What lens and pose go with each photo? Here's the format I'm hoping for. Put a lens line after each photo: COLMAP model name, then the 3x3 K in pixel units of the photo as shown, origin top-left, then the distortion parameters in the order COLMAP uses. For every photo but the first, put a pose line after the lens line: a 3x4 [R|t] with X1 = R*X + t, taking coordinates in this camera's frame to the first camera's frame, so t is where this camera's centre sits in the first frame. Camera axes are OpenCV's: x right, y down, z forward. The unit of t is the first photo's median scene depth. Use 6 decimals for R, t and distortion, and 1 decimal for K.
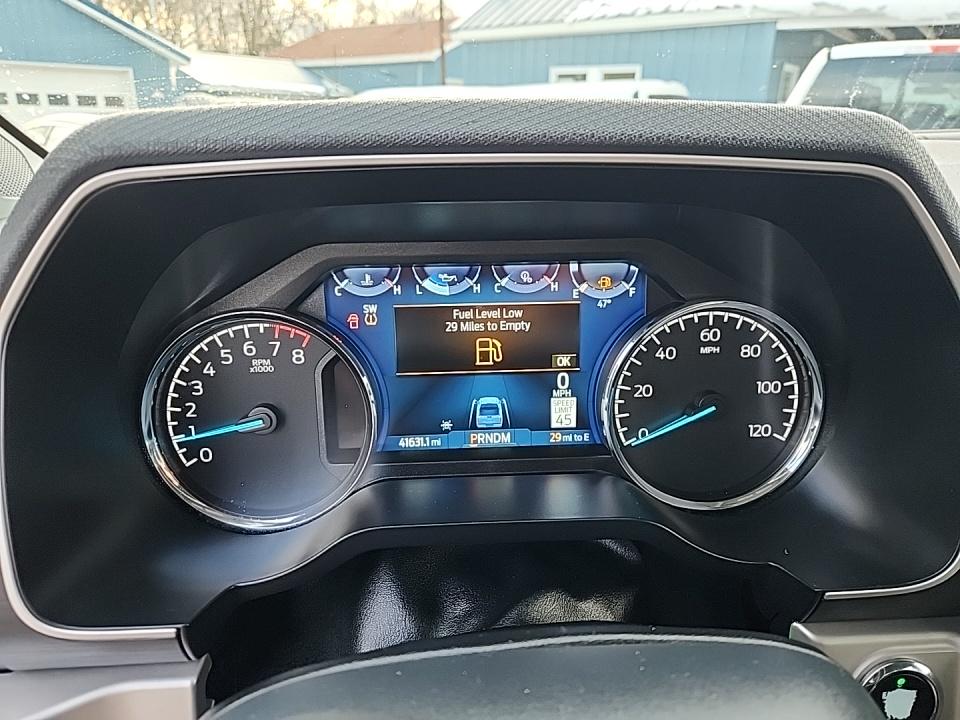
lens RADIAL K [[657.4, 0, 482.4], [0, 657.4, 352.8], [0, 0, 1]] dist [0.035656, -0.015654]
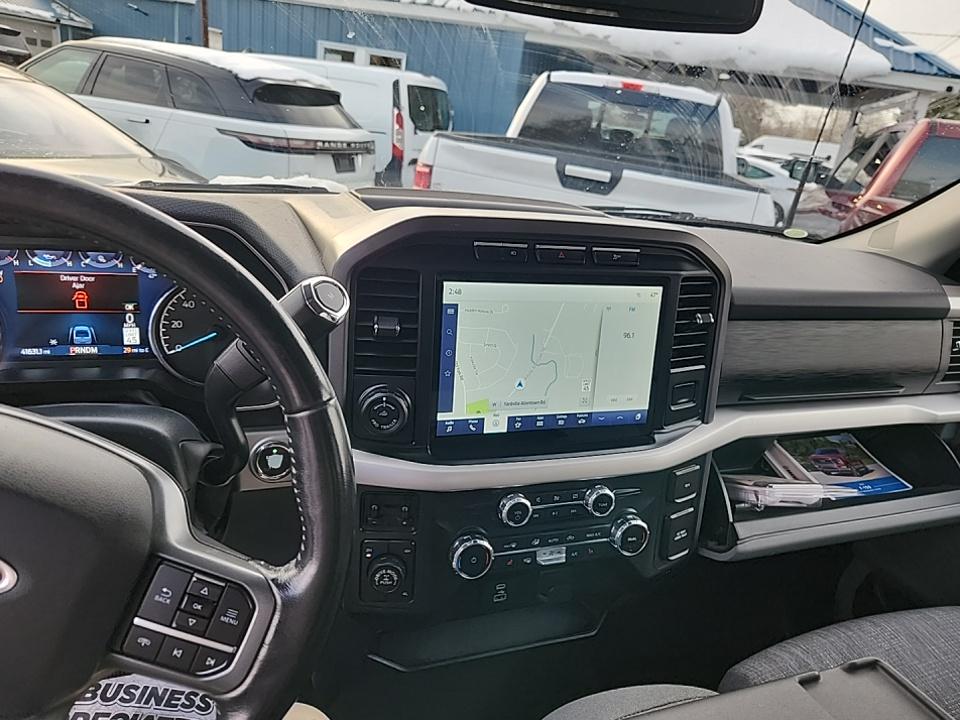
lens RADIAL K [[657.4, 0, 480.7], [0, 657.4, 360.4], [0, 0, 1]] dist [0.035656, -0.015654]
pose [[0.948202, 0.001276, 0.317667, 0.445633], [-0.014364, 0.999141, 0.038862, 0.072091], [-0.317344, -0.041412, 0.947406, -1.000429]]
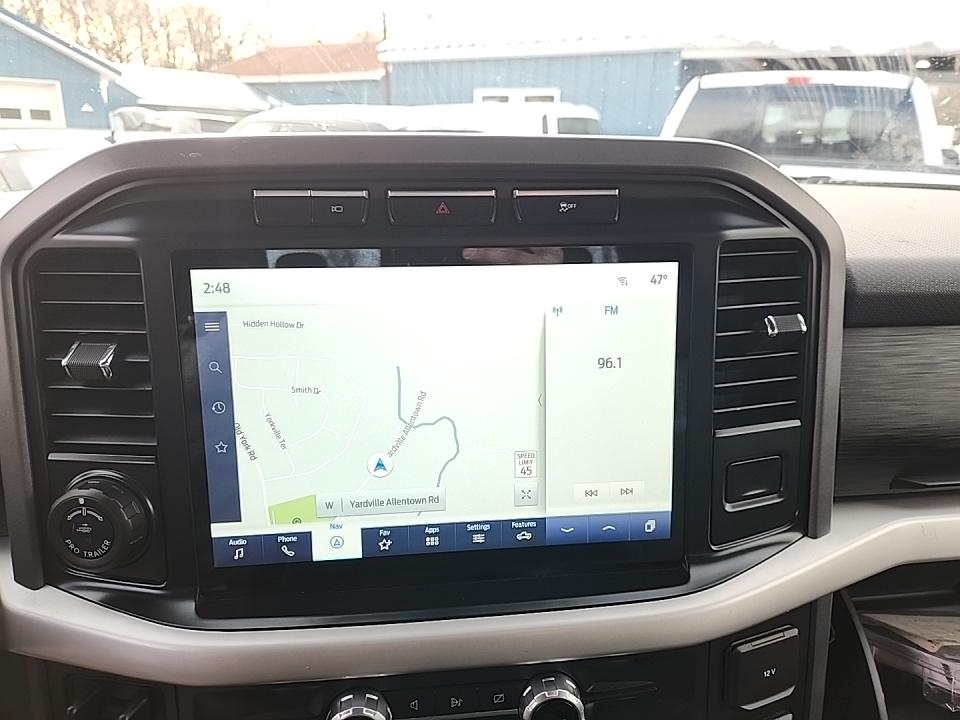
lens RADIAL K [[657.4, 0, 488.4], [0, 657.4, 343.9], [0, 0, 1]] dist [0.035656, -0.015654]
pose [[0.997346, -0.010053, 0.072113, 1.179198], [0.012709, 0.999254, -0.036468, 0.071601], [-0.071693, 0.037287, 0.996730, -0.294824]]
